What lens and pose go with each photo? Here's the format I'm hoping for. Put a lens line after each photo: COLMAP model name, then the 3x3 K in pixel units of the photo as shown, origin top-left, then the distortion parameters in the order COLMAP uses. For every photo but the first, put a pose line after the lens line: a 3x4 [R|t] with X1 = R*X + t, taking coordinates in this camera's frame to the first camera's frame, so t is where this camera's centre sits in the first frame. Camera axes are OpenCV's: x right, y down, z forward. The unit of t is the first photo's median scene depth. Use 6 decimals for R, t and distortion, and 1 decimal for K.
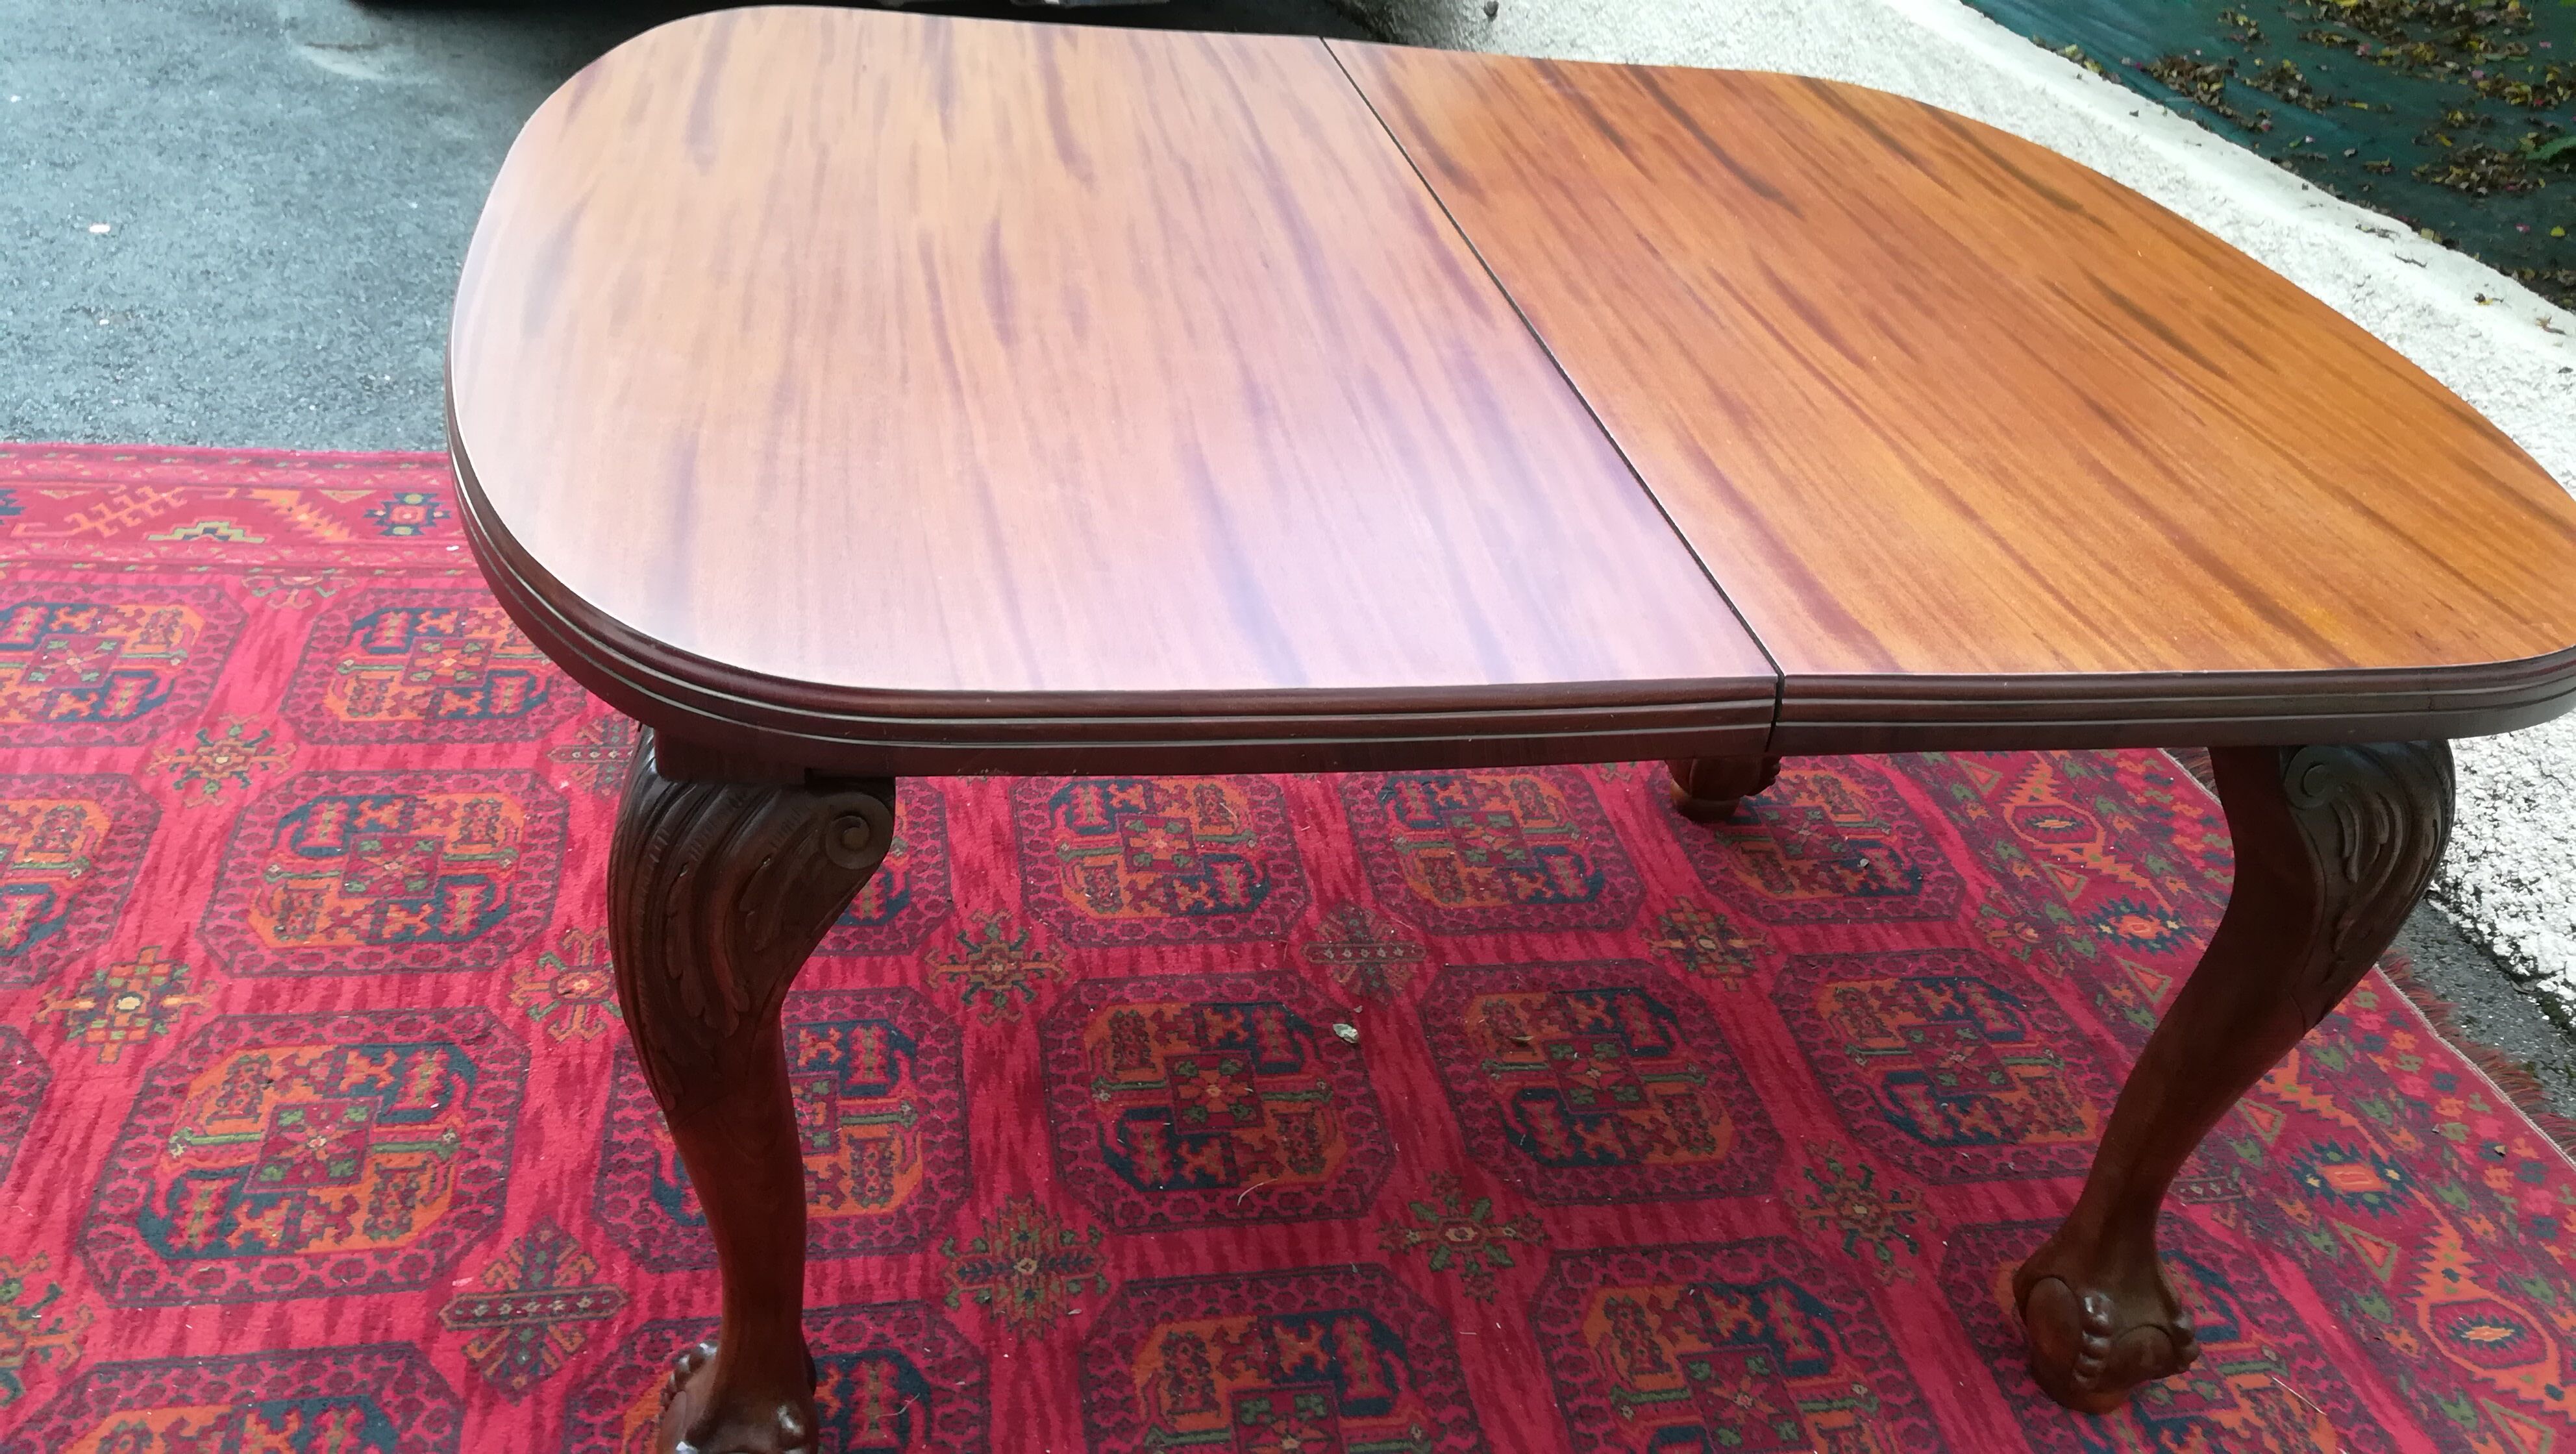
lens RADIAL K [[2034.4, 0, 1292.3], [0, 2034.4, 724.6], [0, 0, 1]] dist [0.008306, -0.011643]
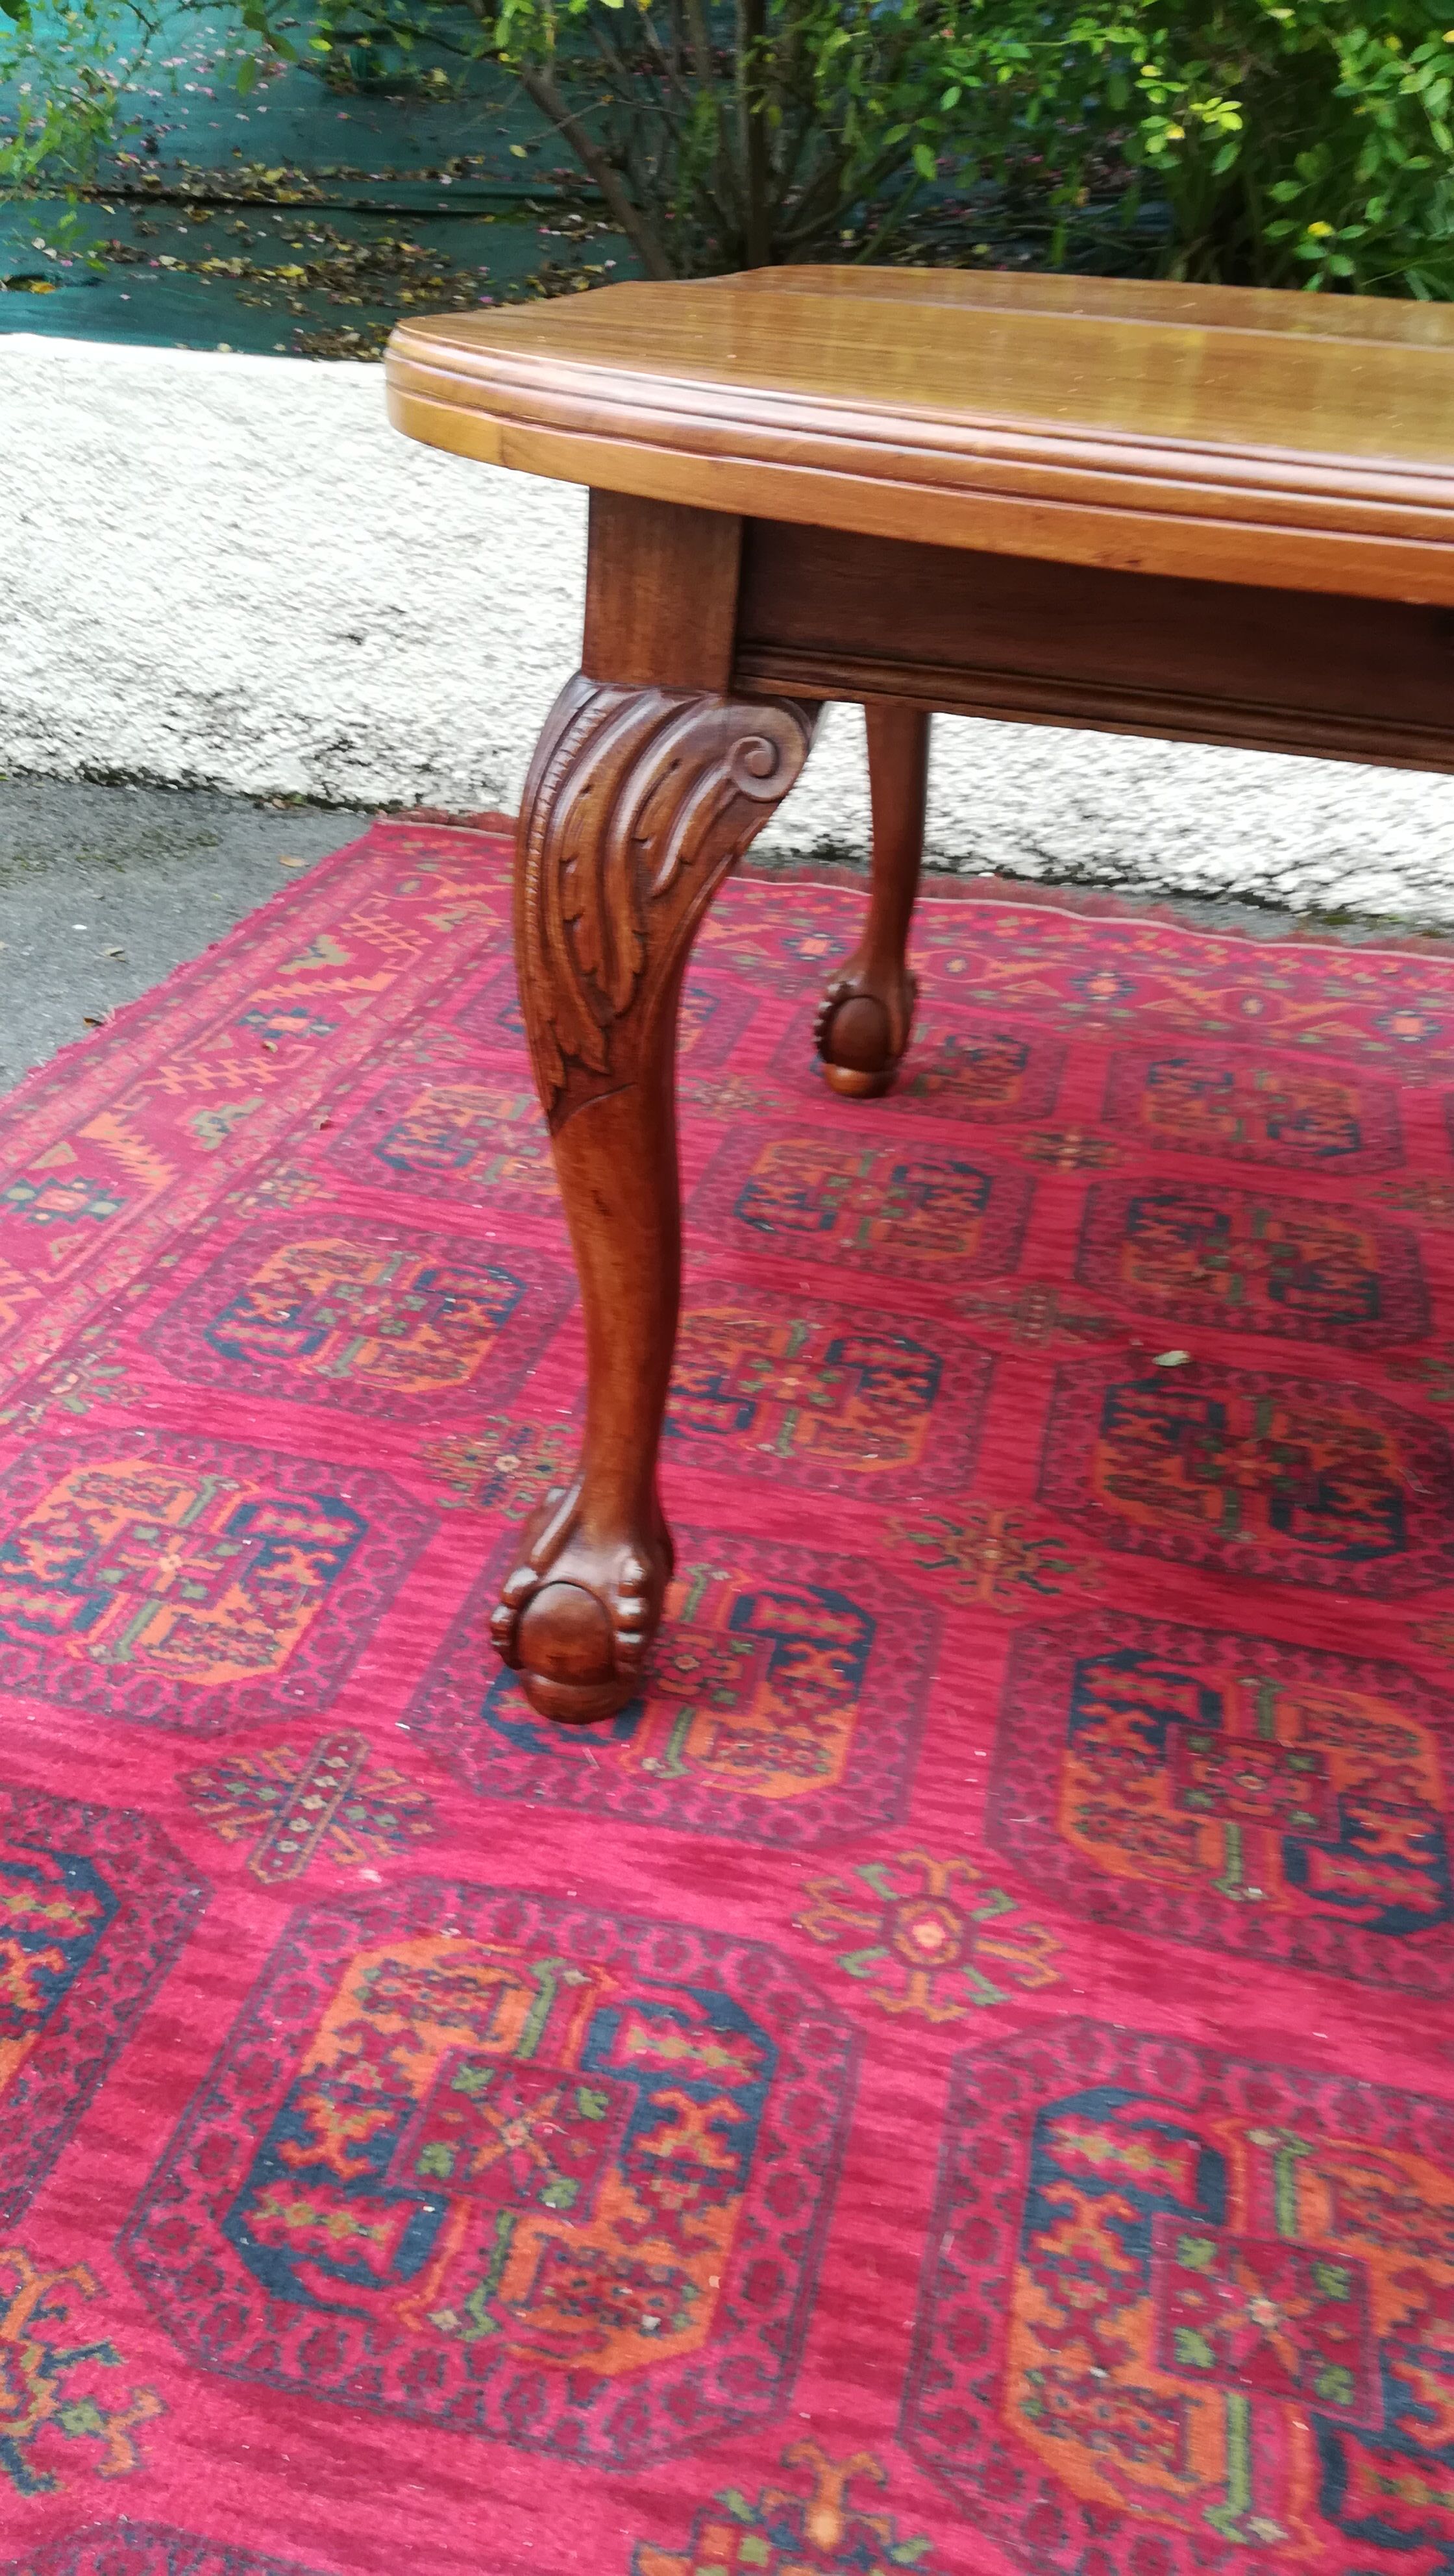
lens RADIAL K [[2034.4, 0, 730.9], [0, 2034.4, 1291.5], [0, 0, 1]] dist [0.008306, -0.011643]
pose [[0.403955, -0.519269, 0.753114, -0.679853], [0.484283, 0.819836, 0.305514, -0.231437], [-0.776074, 0.241306, 0.582650, 0.587680]]
